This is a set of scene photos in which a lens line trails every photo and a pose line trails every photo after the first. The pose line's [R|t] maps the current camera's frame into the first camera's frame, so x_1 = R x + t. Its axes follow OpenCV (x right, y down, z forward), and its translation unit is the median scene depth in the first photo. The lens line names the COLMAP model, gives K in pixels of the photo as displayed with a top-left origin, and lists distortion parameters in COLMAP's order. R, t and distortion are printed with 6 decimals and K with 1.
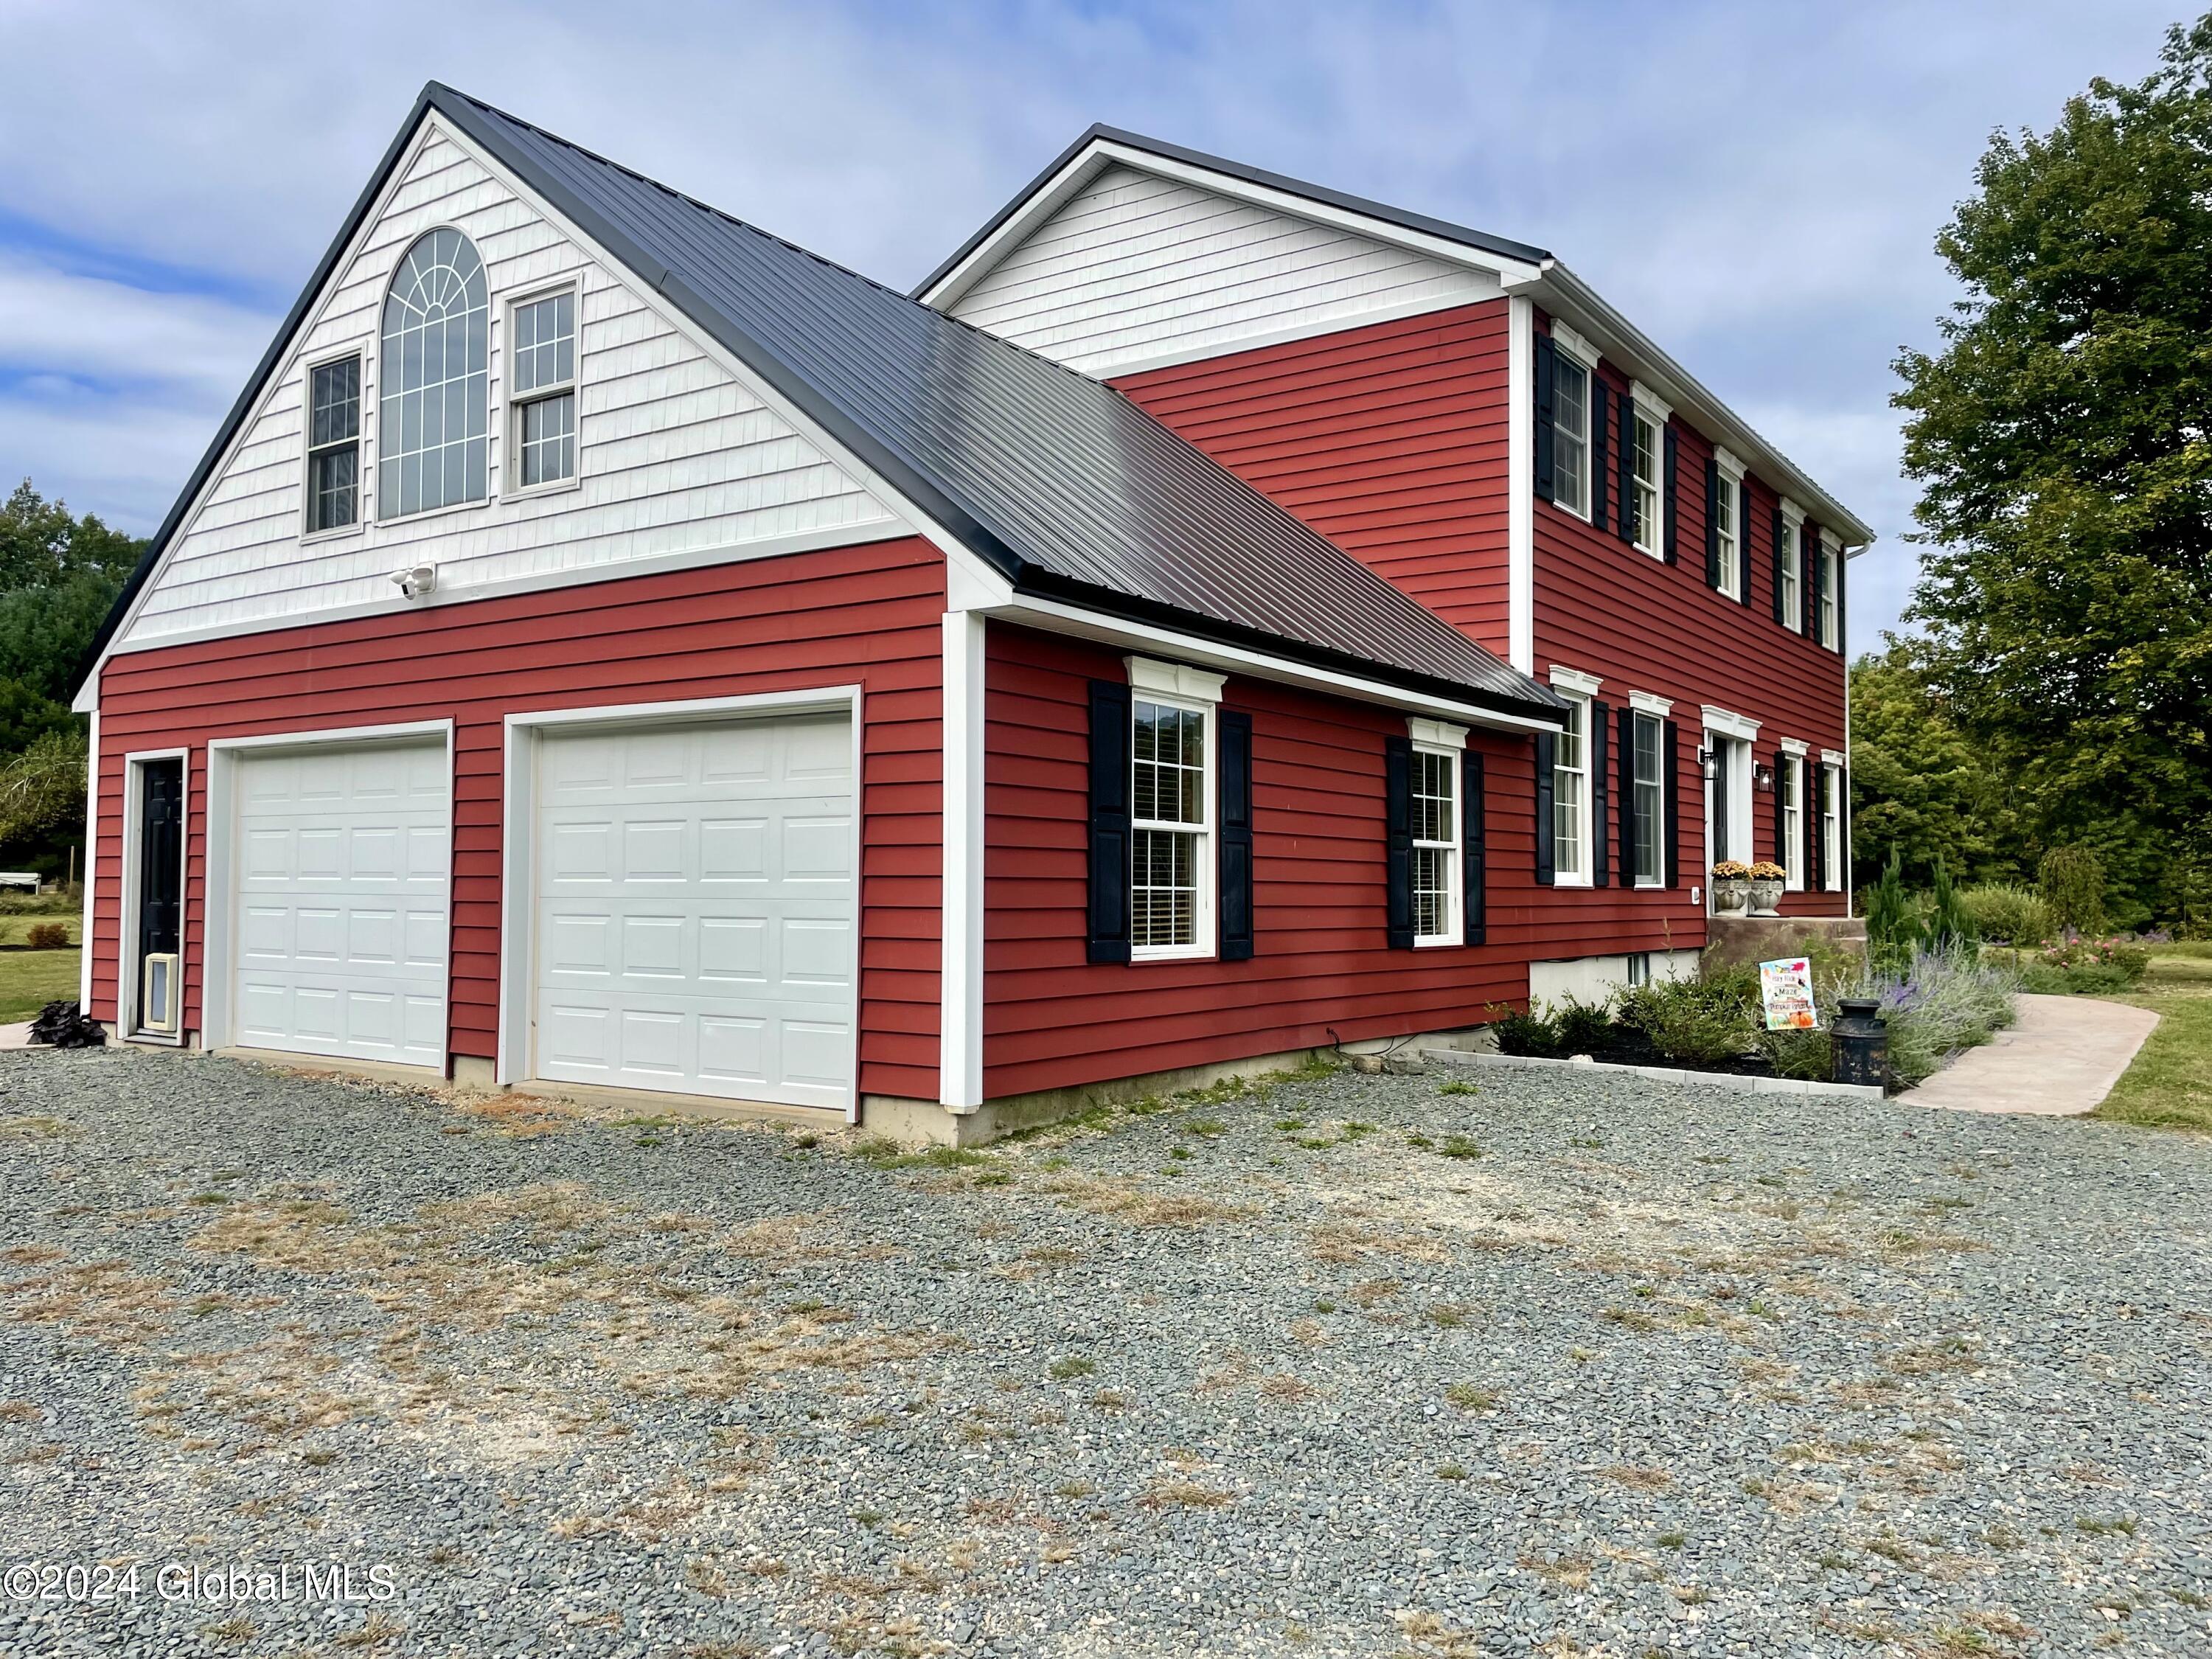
lens RADIAL K [[1710.0, 0, 1106.4], [0, 1710.0, 841.3], [0, 0, 1]] dist [0.057329, -0.032360]
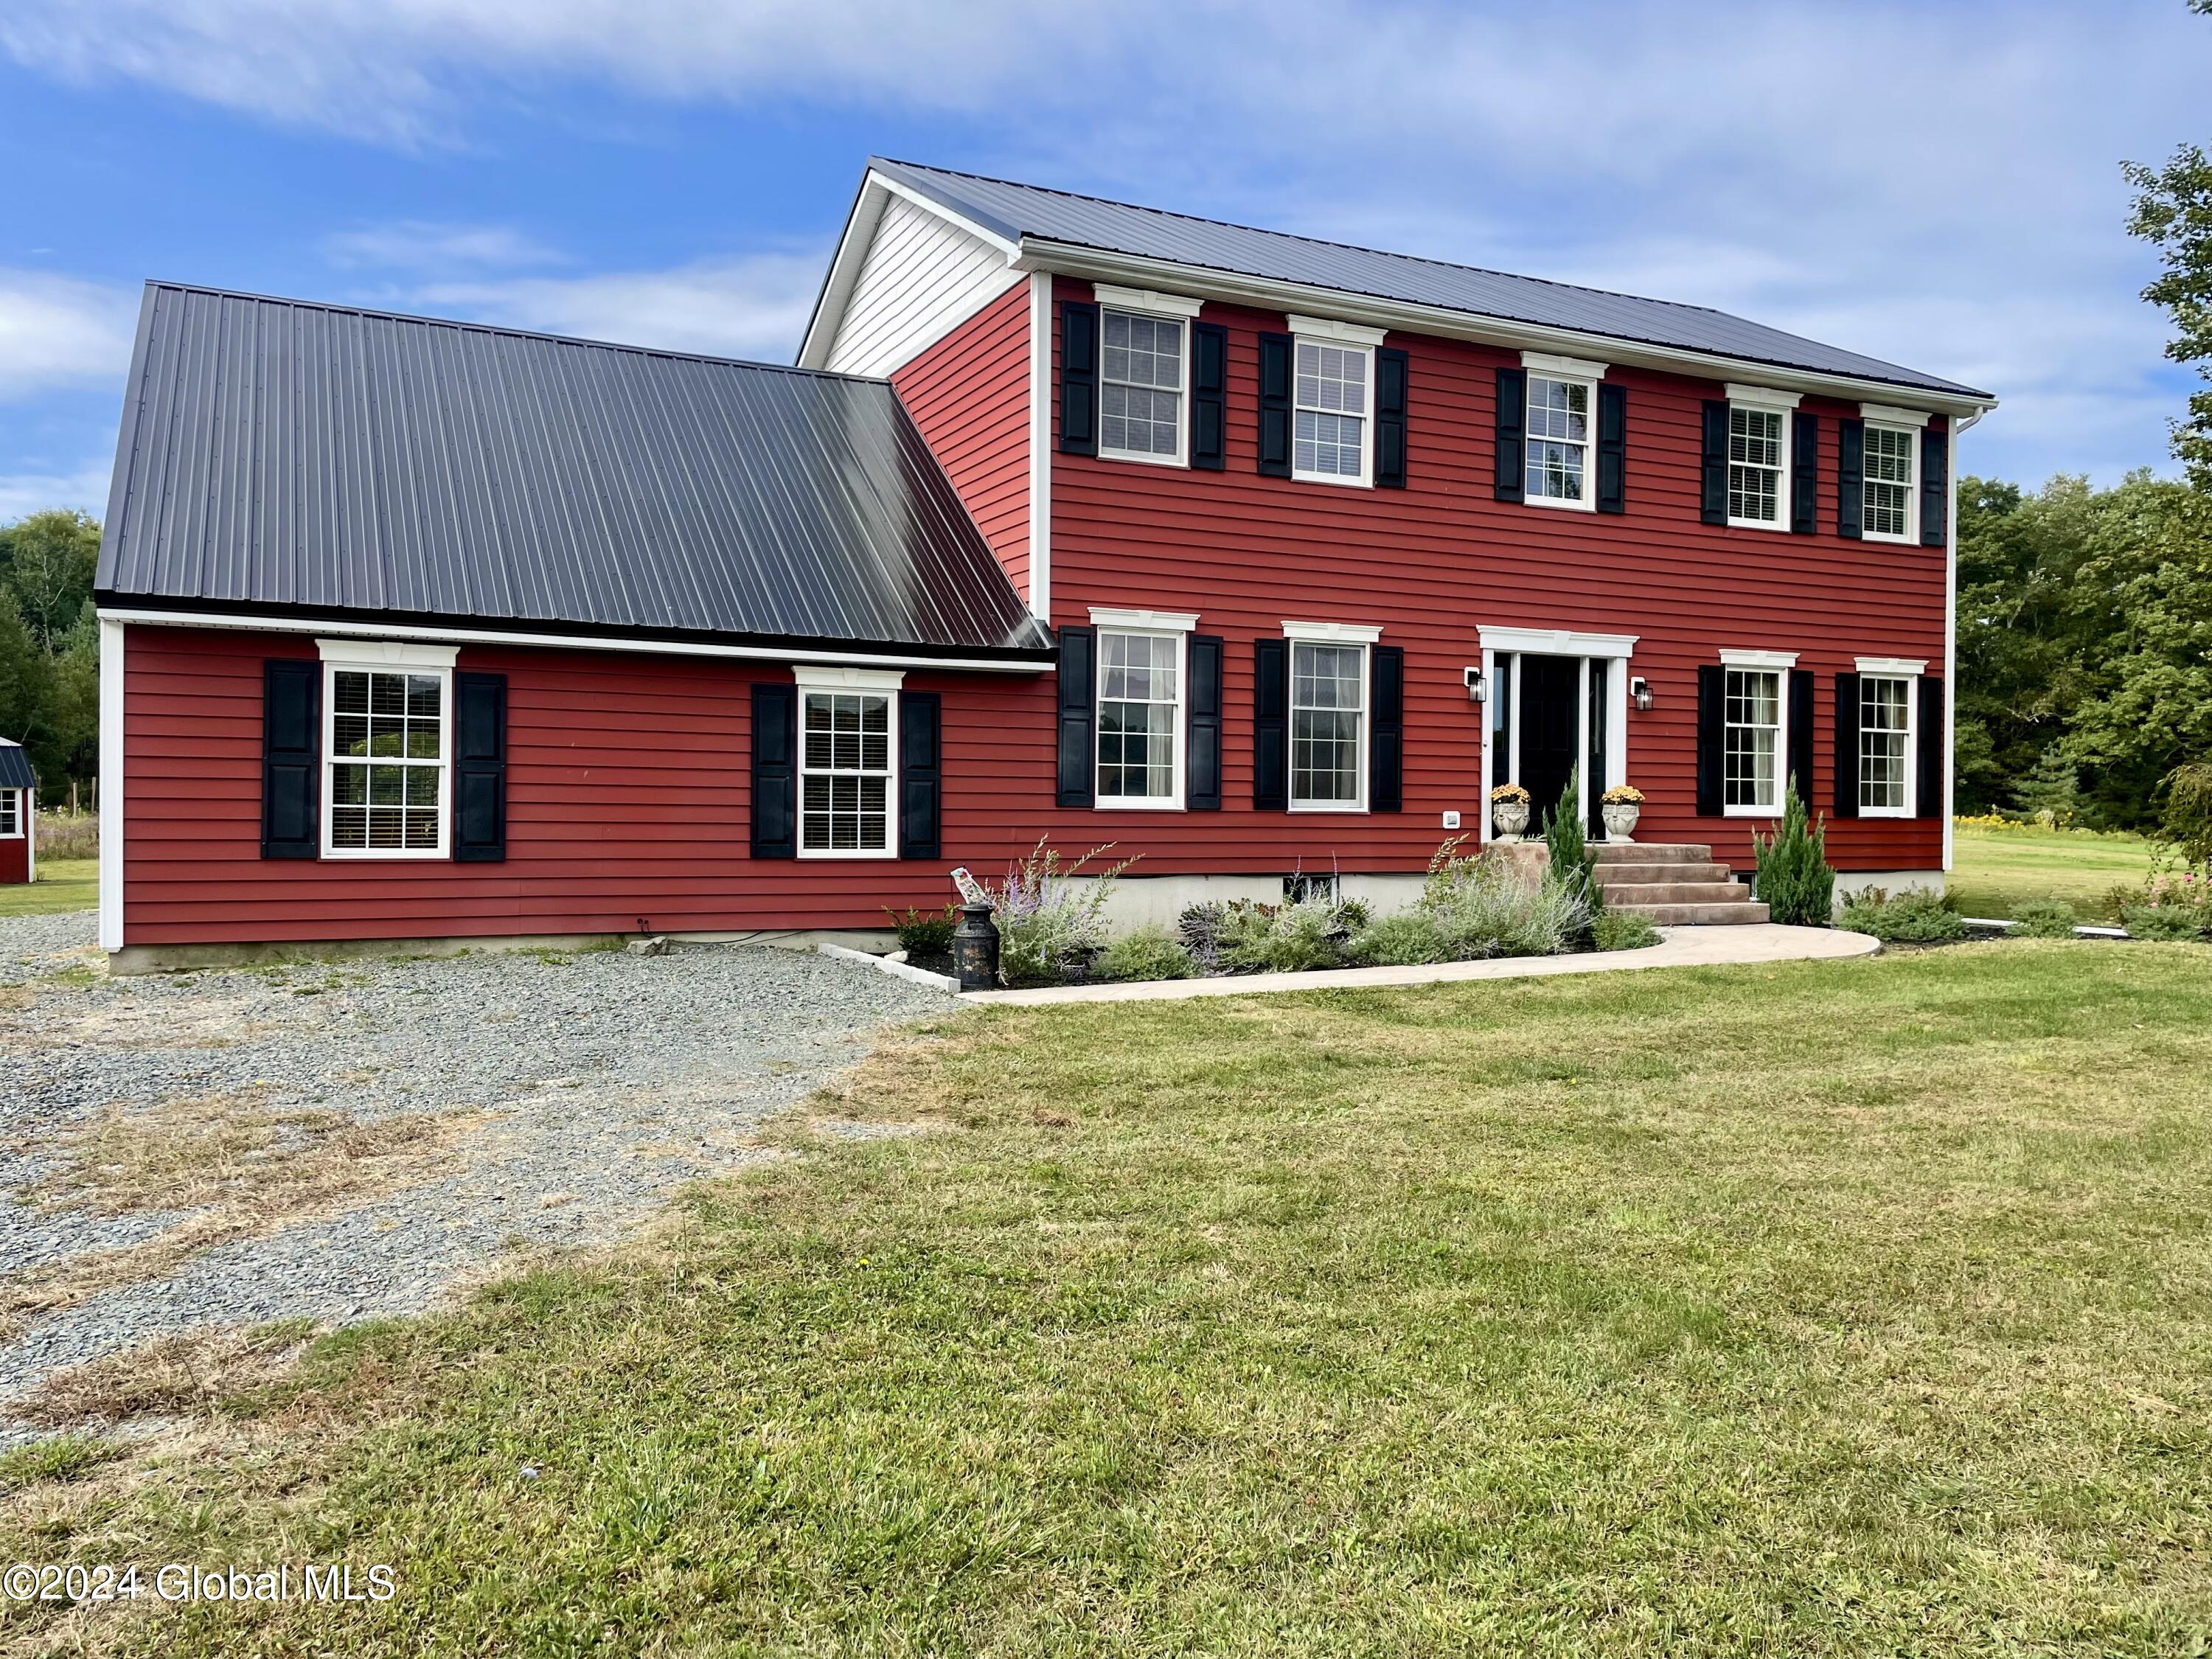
lens RADIAL K [[1710.0, 0, 1122.5], [0, 1710.0, 837.2], [0, 0, 1]] dist [0.057329, -0.032360]
pose [[0.871329, 0.003452, -0.490687, 0.651193], [0.012428, 0.999499, 0.029100, 0.010187], [0.490542, -0.031454, 0.870850, 0.044601]]
